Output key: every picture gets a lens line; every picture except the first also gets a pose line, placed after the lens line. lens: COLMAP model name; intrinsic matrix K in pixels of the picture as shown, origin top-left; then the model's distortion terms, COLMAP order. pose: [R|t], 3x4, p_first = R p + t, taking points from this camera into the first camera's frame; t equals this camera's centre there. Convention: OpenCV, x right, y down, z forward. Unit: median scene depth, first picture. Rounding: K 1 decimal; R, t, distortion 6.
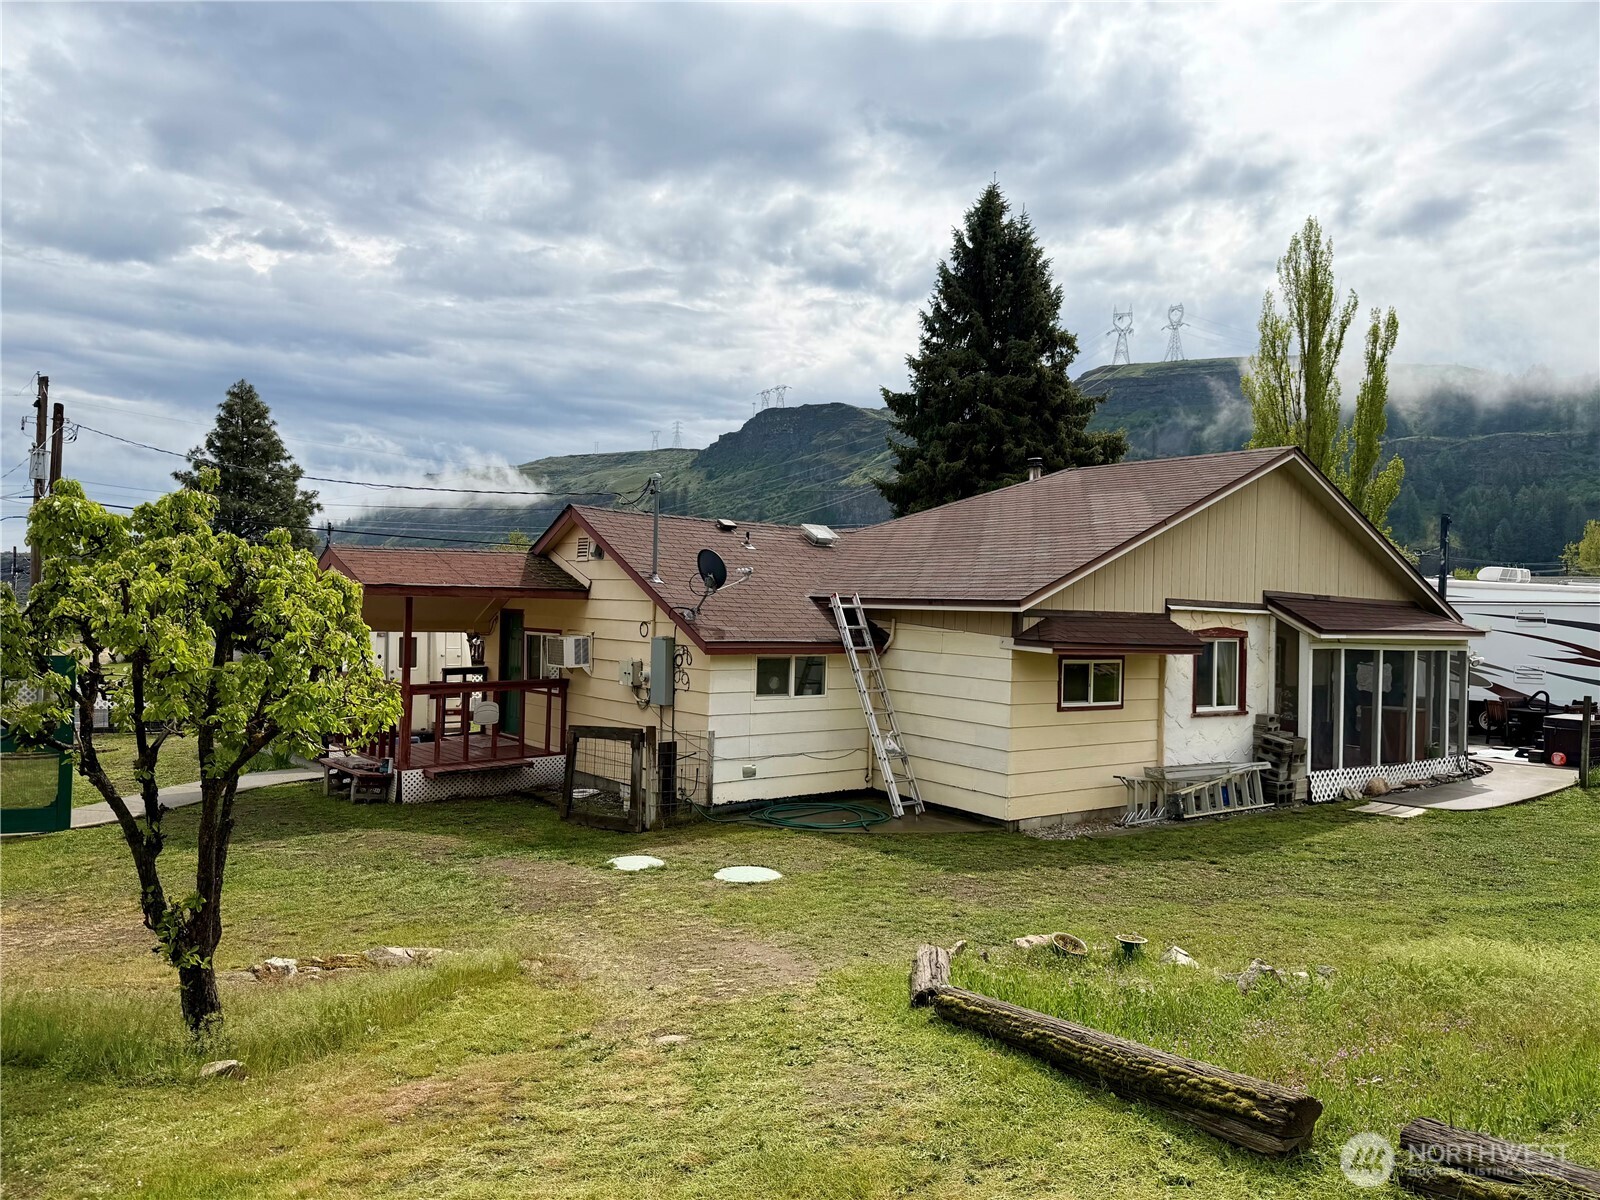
lens RADIAL K [[1121.9, 0, 795.1], [0, 1121.9, 605.3], [0, 0, 1]] dist [0.062527, -0.083023]
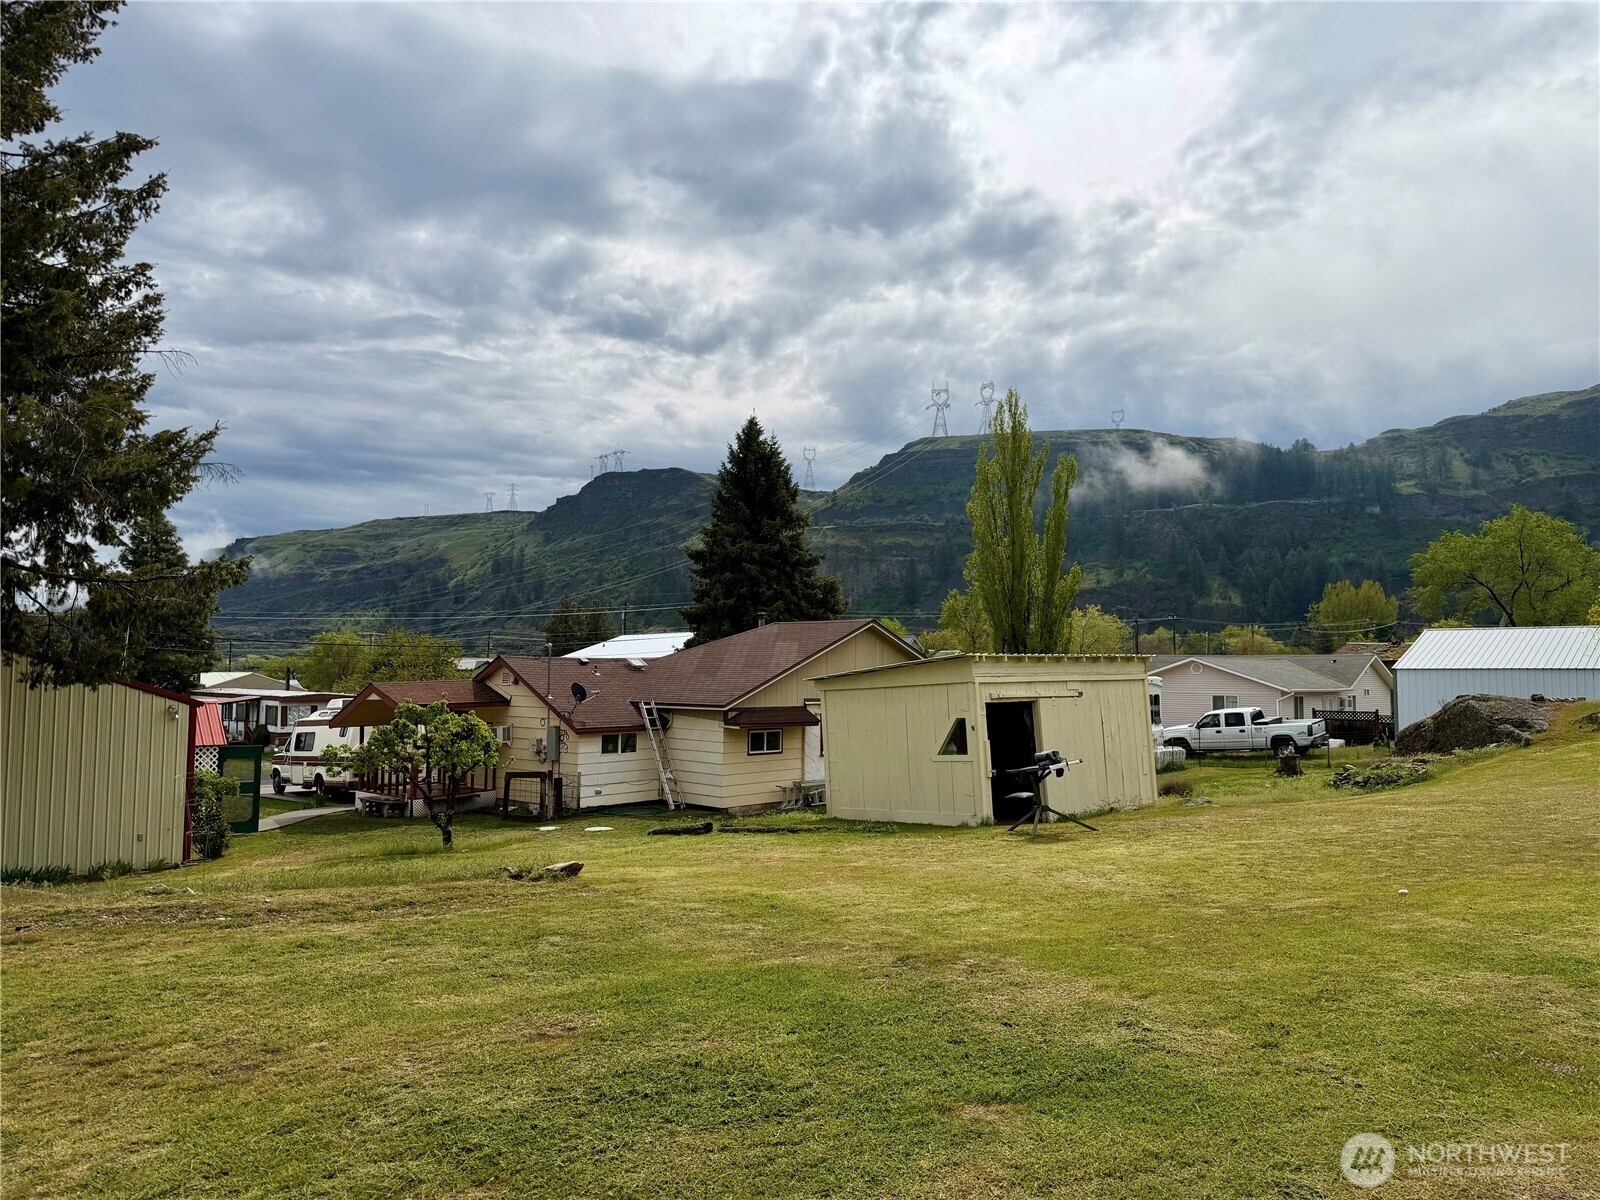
lens RADIAL K [[1114.4, 0, 803.0], [0, 1114.4, 604.4], [0, 0, 1]] dist [0.159443, -0.242003]
pose [[0.988973, -0.012991, 0.147522, 0.027214], [0.020840, 0.998441, -0.051786, -0.069994], [-0.146619, 0.054289, 0.987702, -0.983348]]
